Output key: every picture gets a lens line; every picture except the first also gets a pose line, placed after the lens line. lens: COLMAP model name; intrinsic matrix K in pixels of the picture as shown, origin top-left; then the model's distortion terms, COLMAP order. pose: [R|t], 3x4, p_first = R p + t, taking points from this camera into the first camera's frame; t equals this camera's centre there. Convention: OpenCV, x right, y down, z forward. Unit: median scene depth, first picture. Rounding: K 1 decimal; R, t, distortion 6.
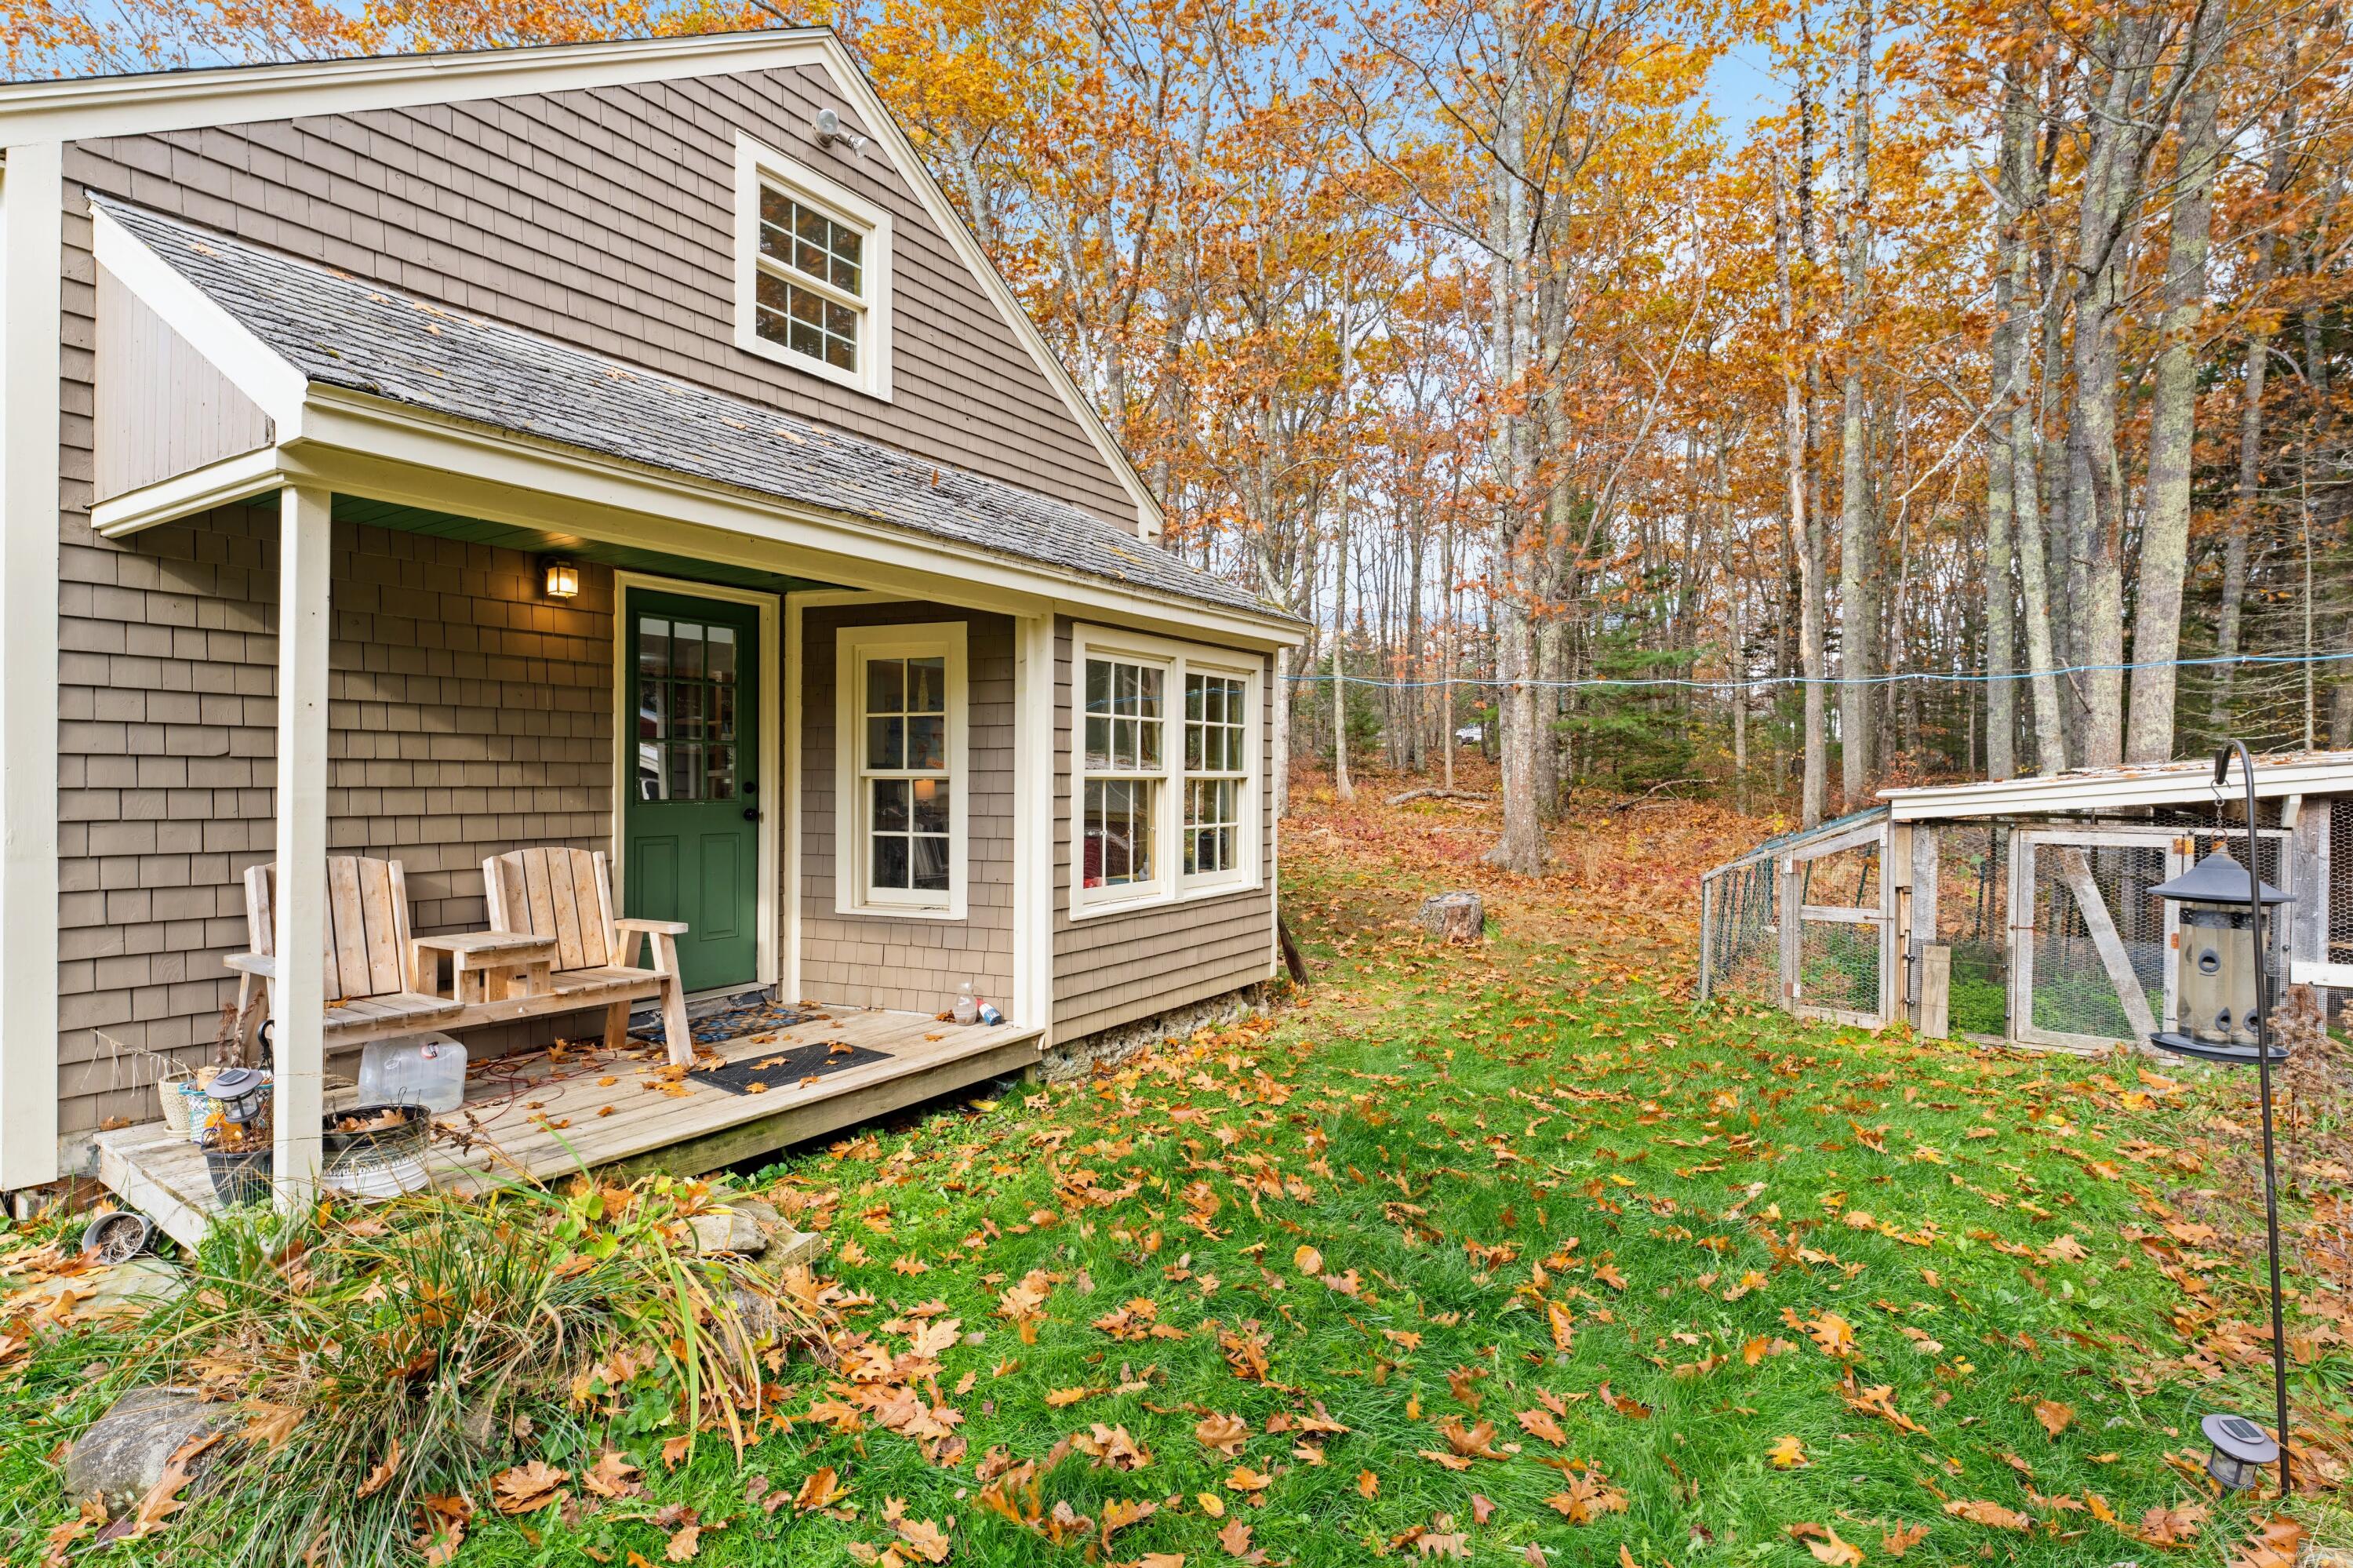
lens RADIAL K [[1137.7, 0, 1176.5], [0, 1137.7, 784.0], [0, 0, 1]] dist [-0.001096, 0.000093]
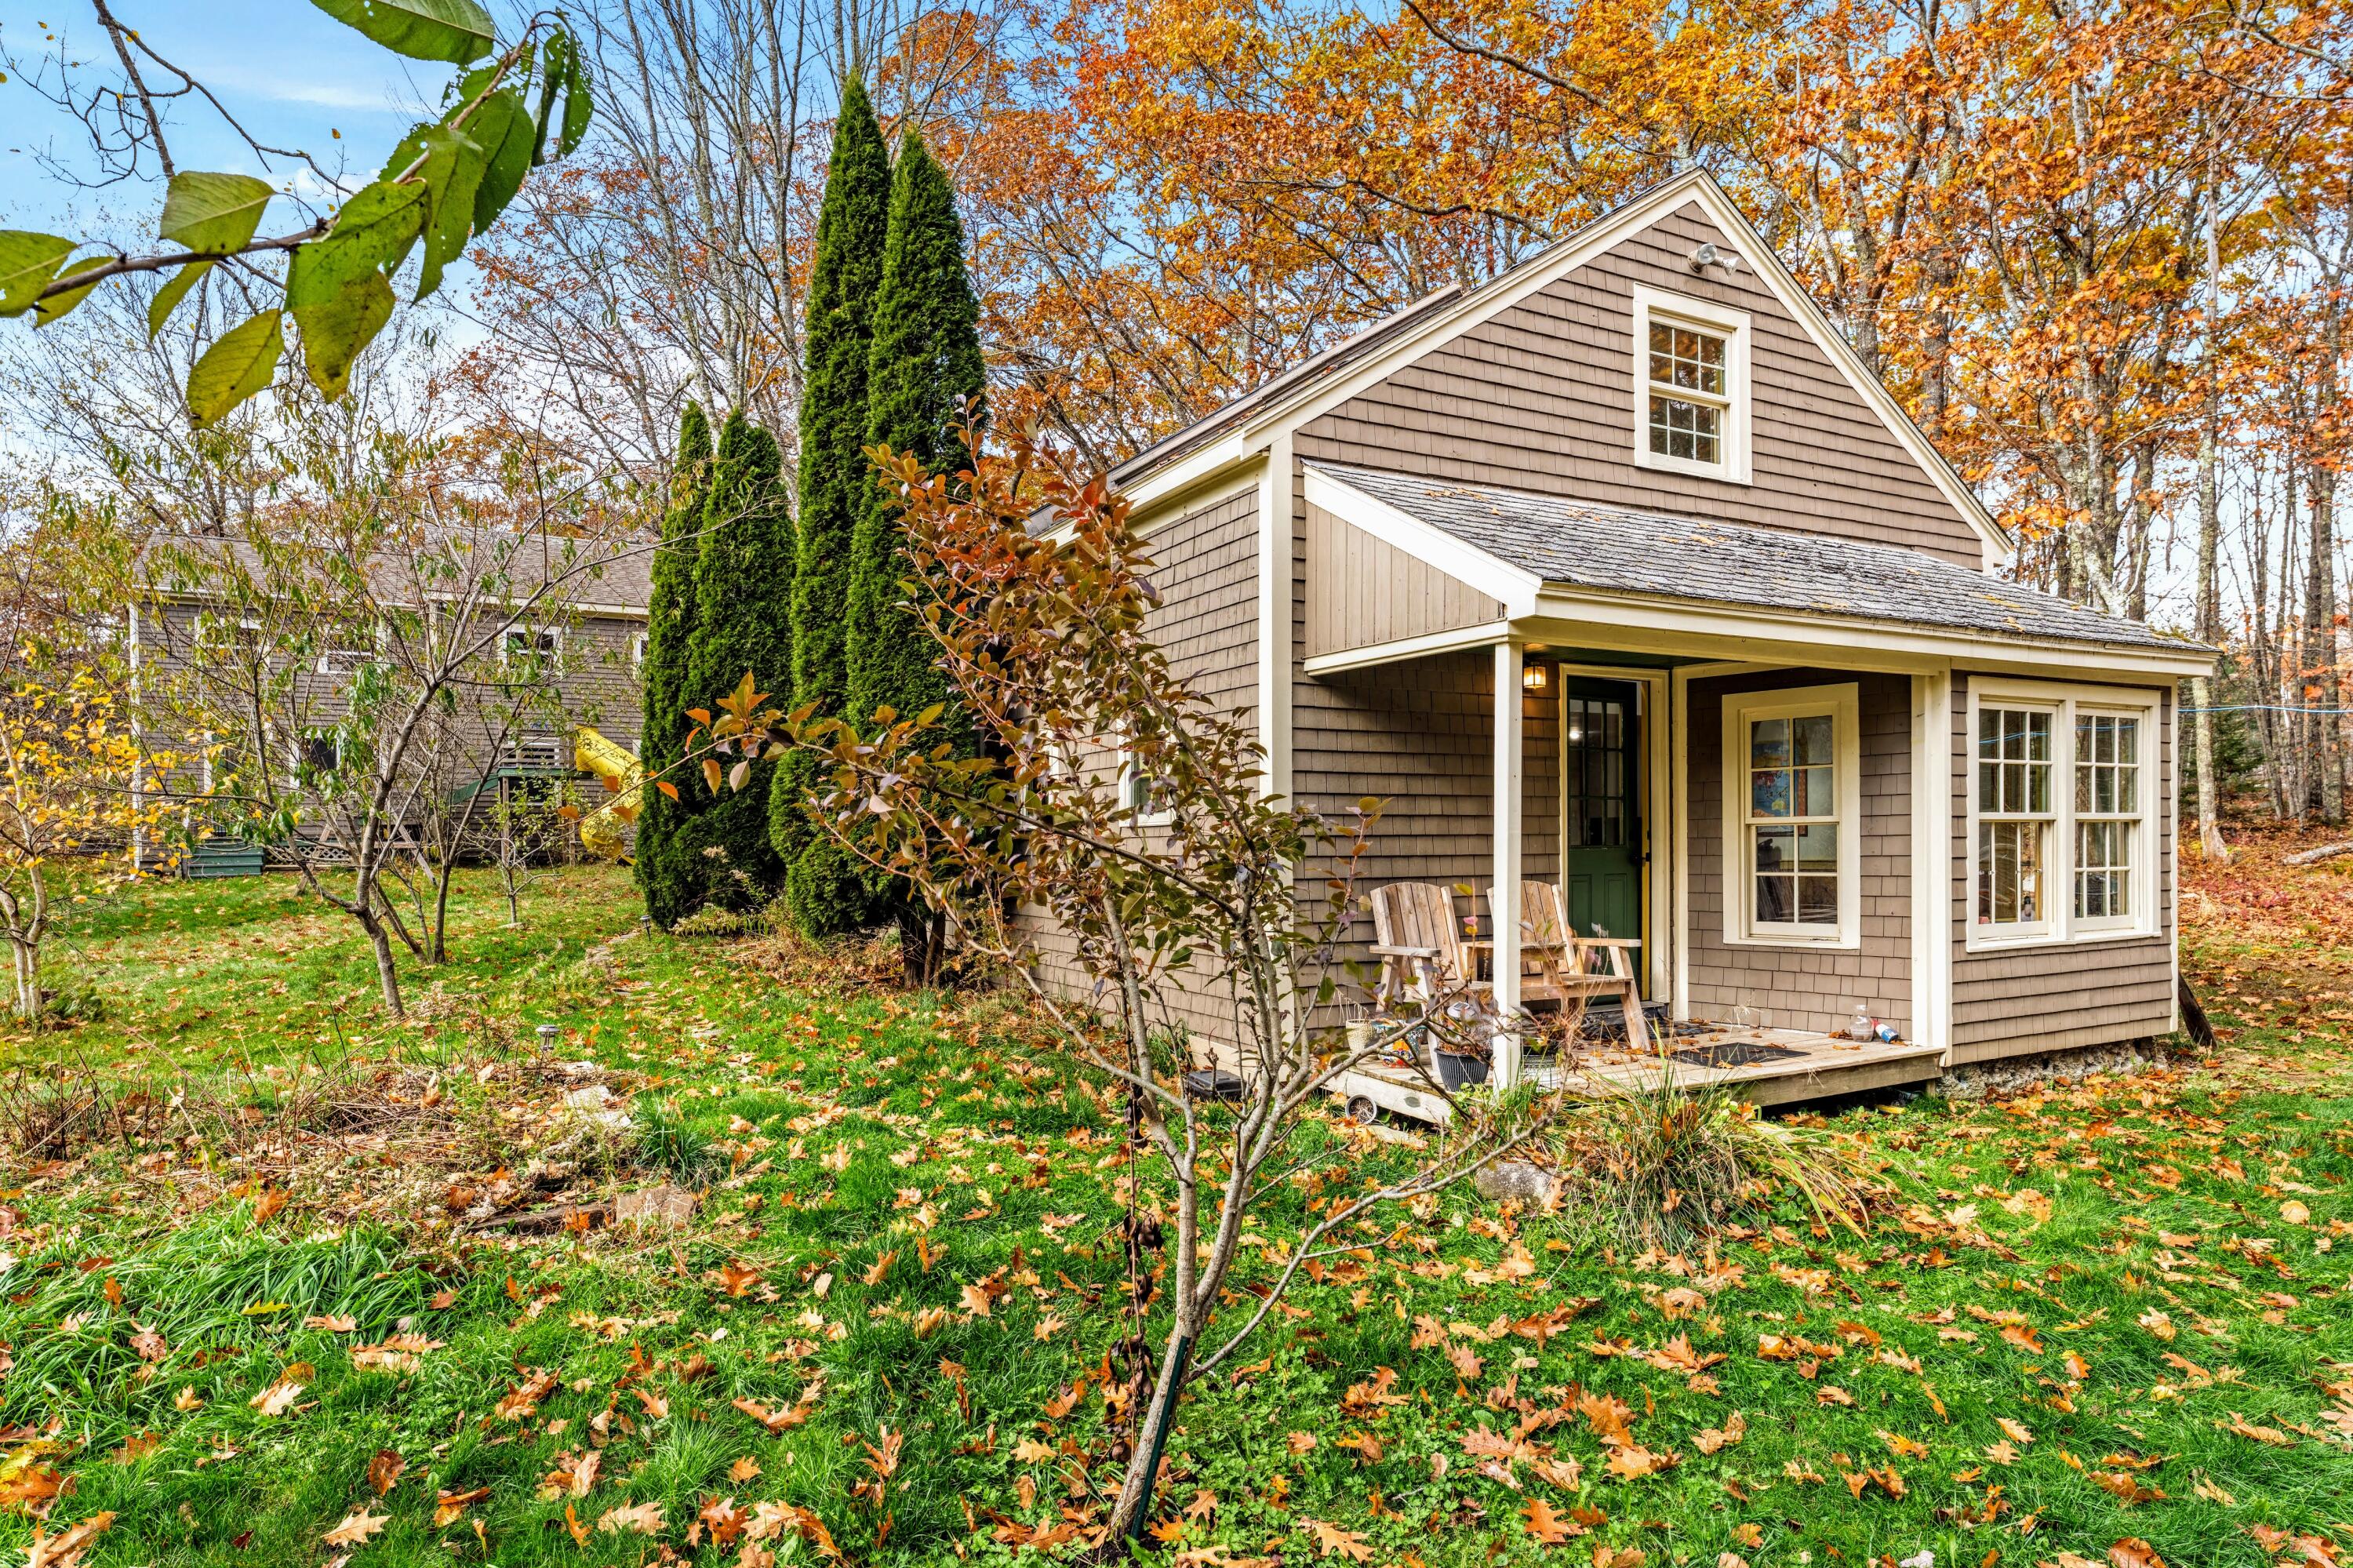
lens RADIAL K [[1349.3, 0, 1177.7], [0, 1349.3, 864.6], [0, 0, 1]] dist [0.002494, 0.000535]
pose [[0.881790, -0.008671, -0.471563, -0.143997], [0.012499, 0.999909, 0.004984, 0.020557], [0.471477, -0.010289, 0.881818, -0.469820]]
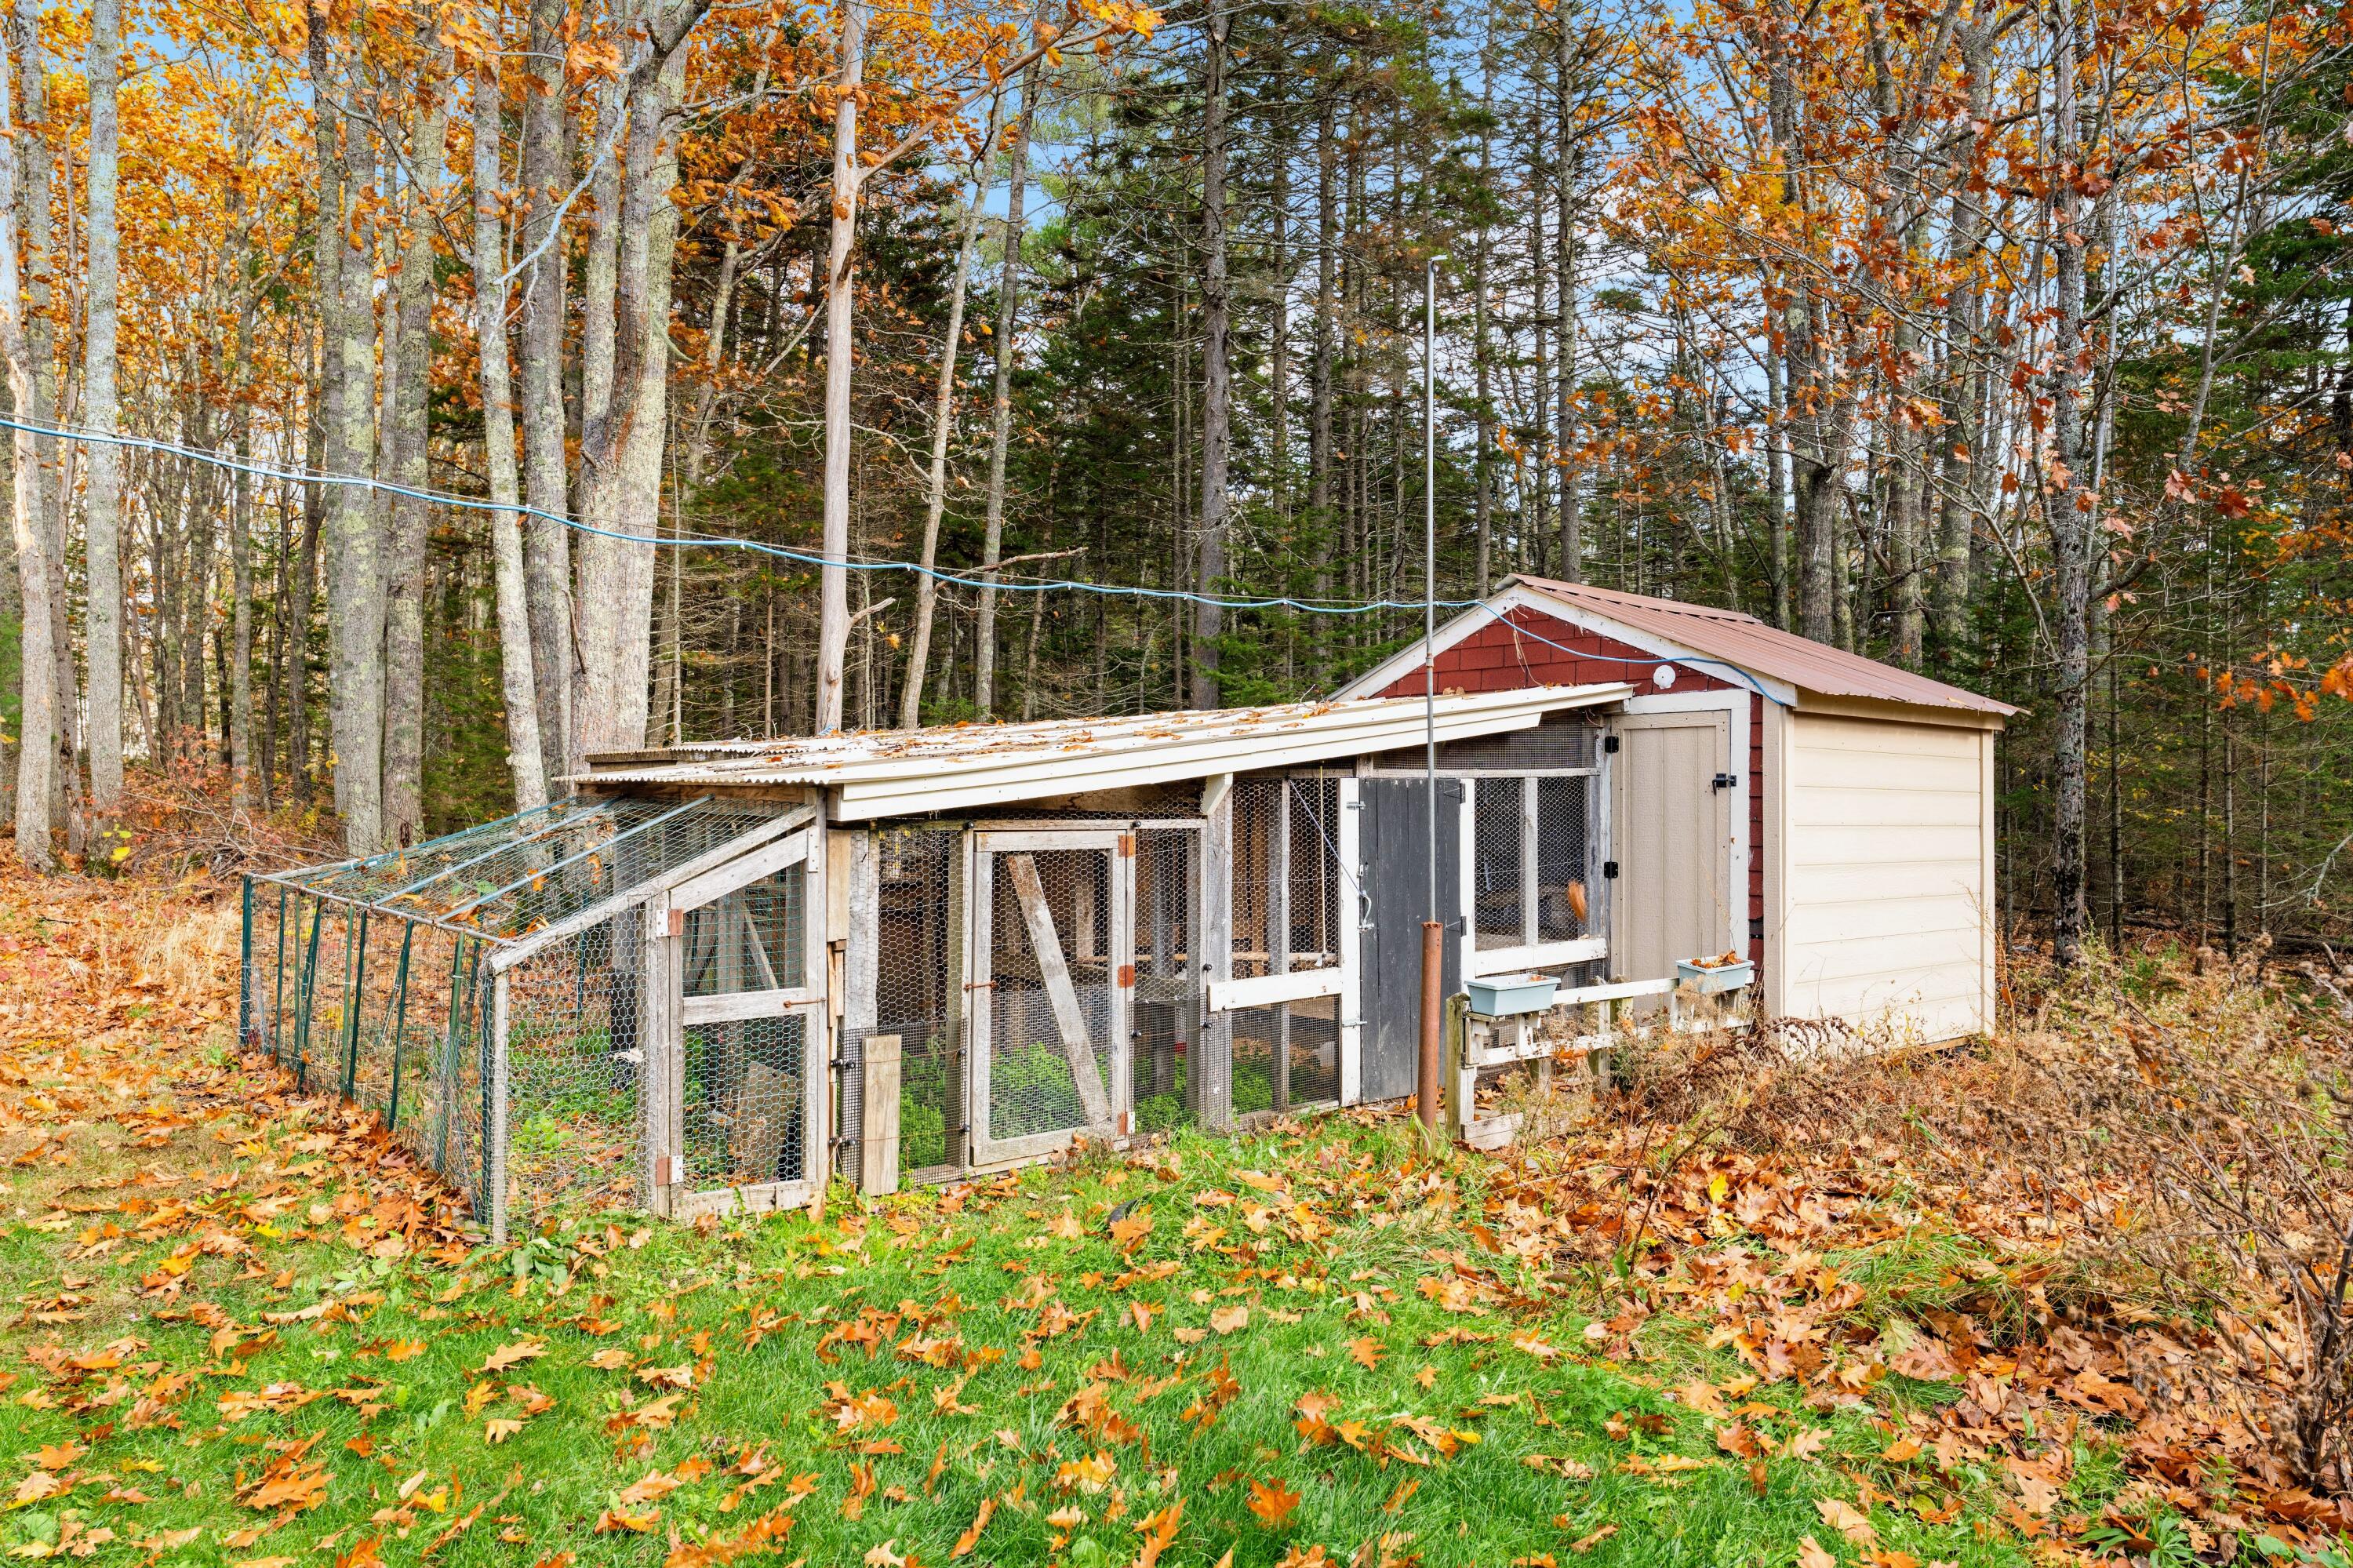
lens RADIAL K [[1532.4, 0, 1176.5], [0, 1532.4, 784.0], [0, 0, 1]] dist [-0.000794, -0.000075]
pose [[0.261999, -0.002485, 0.965065, -0.043955], [0.003453, 0.999993, 0.001637, 0.011245], [-0.965062, 0.002903, 0.262006, 0.581775]]
